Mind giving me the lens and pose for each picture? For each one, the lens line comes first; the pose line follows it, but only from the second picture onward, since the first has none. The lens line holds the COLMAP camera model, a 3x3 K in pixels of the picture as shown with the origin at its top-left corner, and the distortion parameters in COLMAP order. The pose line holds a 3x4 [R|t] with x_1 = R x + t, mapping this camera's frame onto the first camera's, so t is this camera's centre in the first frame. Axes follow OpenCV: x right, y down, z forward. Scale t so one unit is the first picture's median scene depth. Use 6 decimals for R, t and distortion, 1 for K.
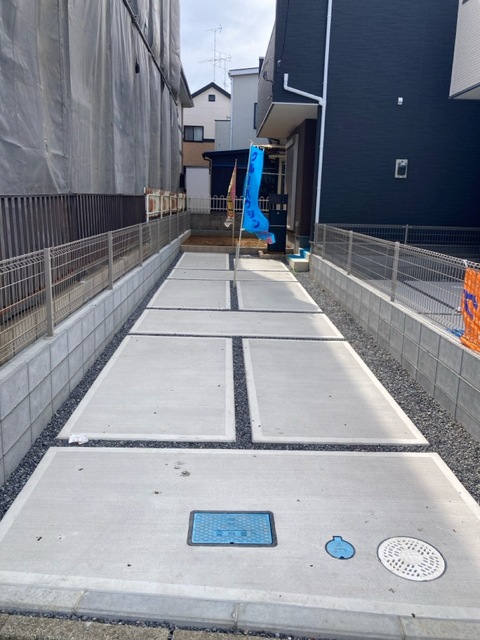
lens RADIAL K [[525.7, 0, 245.9], [0, 525.7, 317.9], [0, 0, 1]] dist [0.001717, 0.002489]
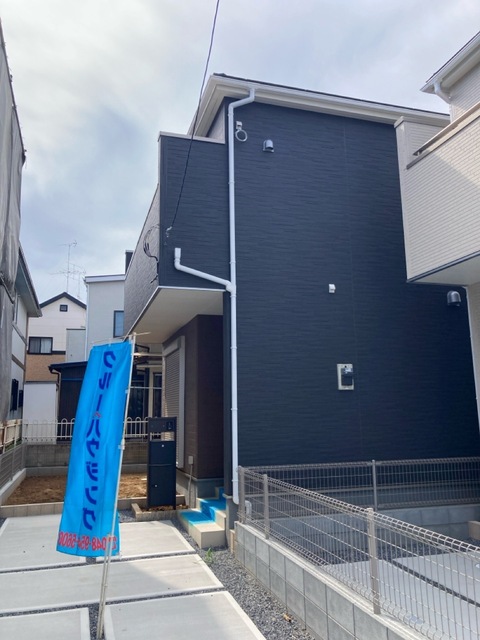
lens RADIAL K [[525.6, 0, 240.0], [0, 525.6, 320.0], [0, 0, 1]] dist [0.040188, -0.003620]
pose [[0.965774, 0.004182, 0.259351, -0.023357], [0.094747, 0.925091, -0.367736, -0.113841], [-0.241461, 0.379723, 0.893033, 0.395091]]
